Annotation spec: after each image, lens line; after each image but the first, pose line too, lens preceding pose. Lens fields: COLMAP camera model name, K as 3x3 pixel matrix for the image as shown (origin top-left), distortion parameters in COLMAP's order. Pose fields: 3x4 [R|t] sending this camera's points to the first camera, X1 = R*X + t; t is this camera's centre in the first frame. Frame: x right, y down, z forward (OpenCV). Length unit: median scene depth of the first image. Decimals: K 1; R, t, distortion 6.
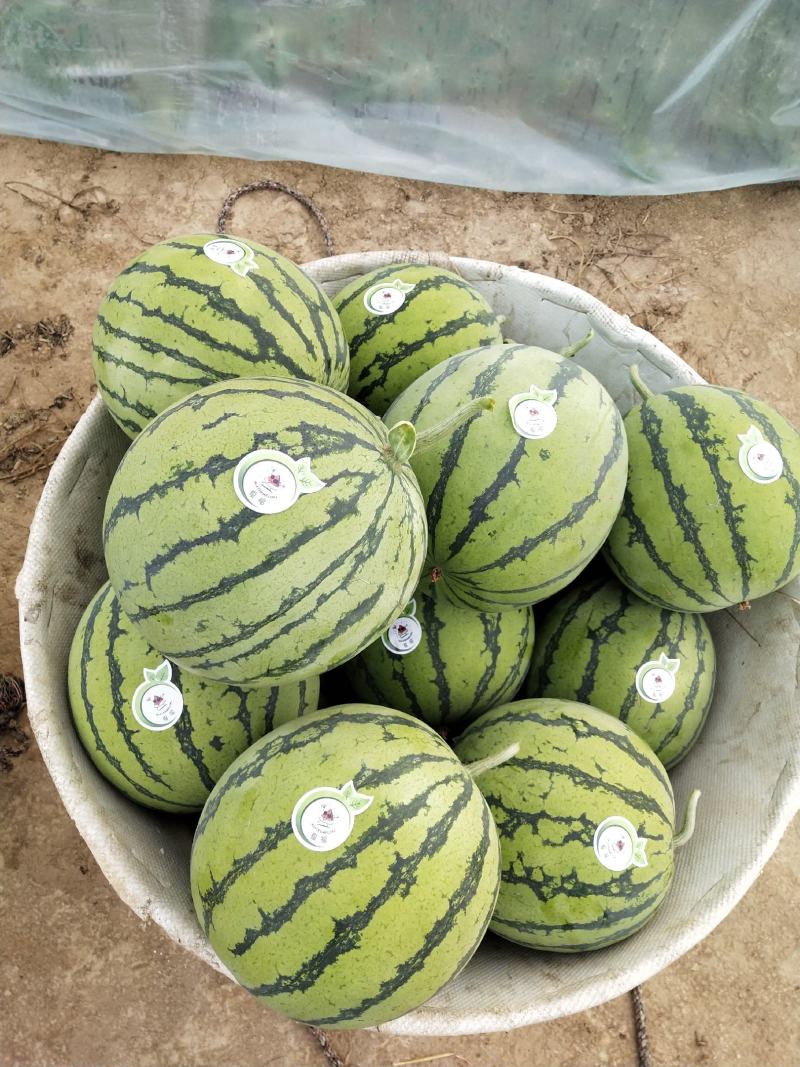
lens RADIAL K [[828.3, 0, 400.0], [0, 828.3, 533.9], [0, 0, 1]] dist [-0.023698, 0.062968]
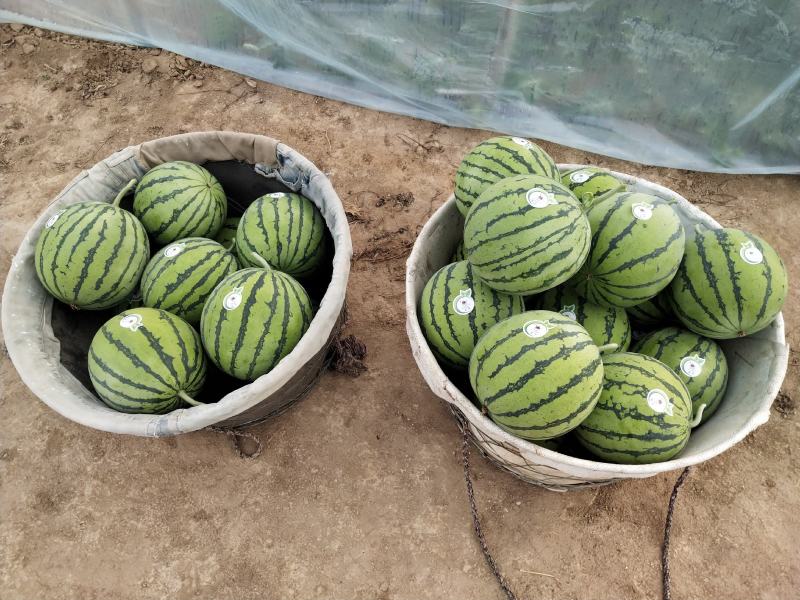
lens RADIAL K [[621.1, 0, 399.4], [0, 621.1, 300.5], [0, 0, 1]] dist [-0.023698, 0.062968]
pose [[0.958825, 0.154062, -0.238577, -0.040625], [-0.207530, 0.953564, -0.218280, 0.593219], [0.193870, 0.258804, 0.946274, -0.708446]]
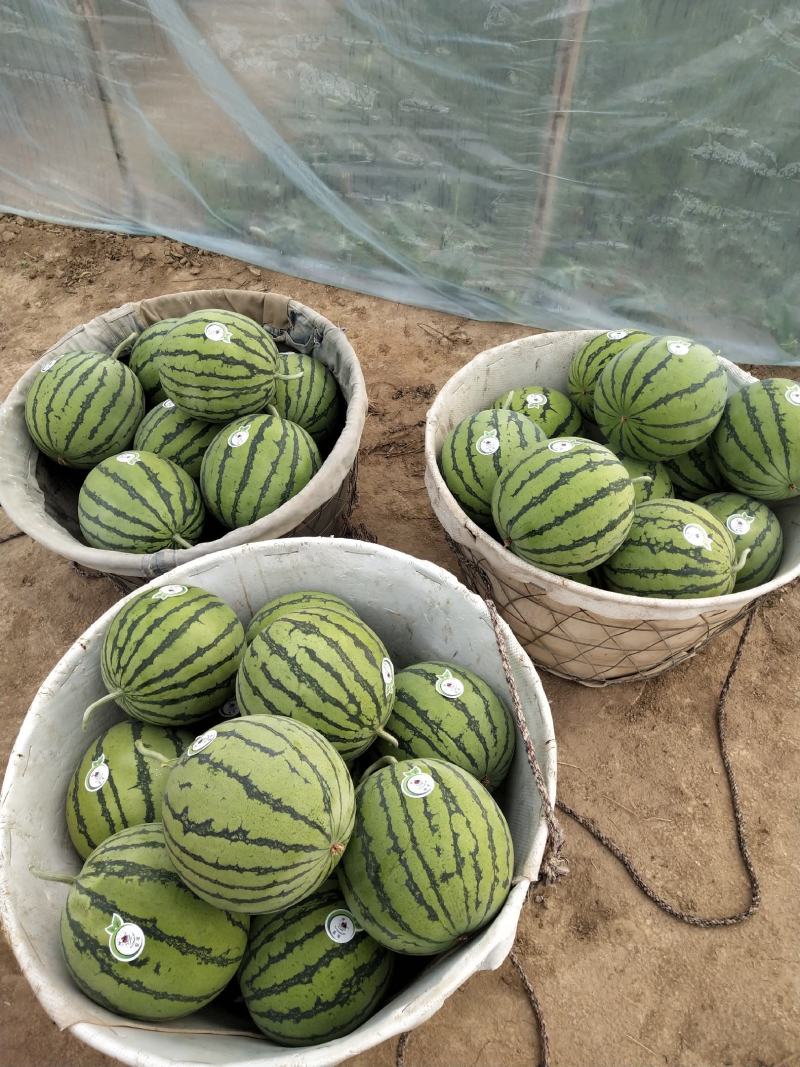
lens RADIAL K [[828.3, 0, 397.0], [0, 828.3, 539.9], [0, 0, 1]] dist [-0.023698, 0.062968]
pose [[0.949436, 0.146536, -0.277666, 0.126798], [-0.237733, 0.913210, -0.330954, 1.171739], [0.205071, 0.380230, 0.901871, -0.917433]]
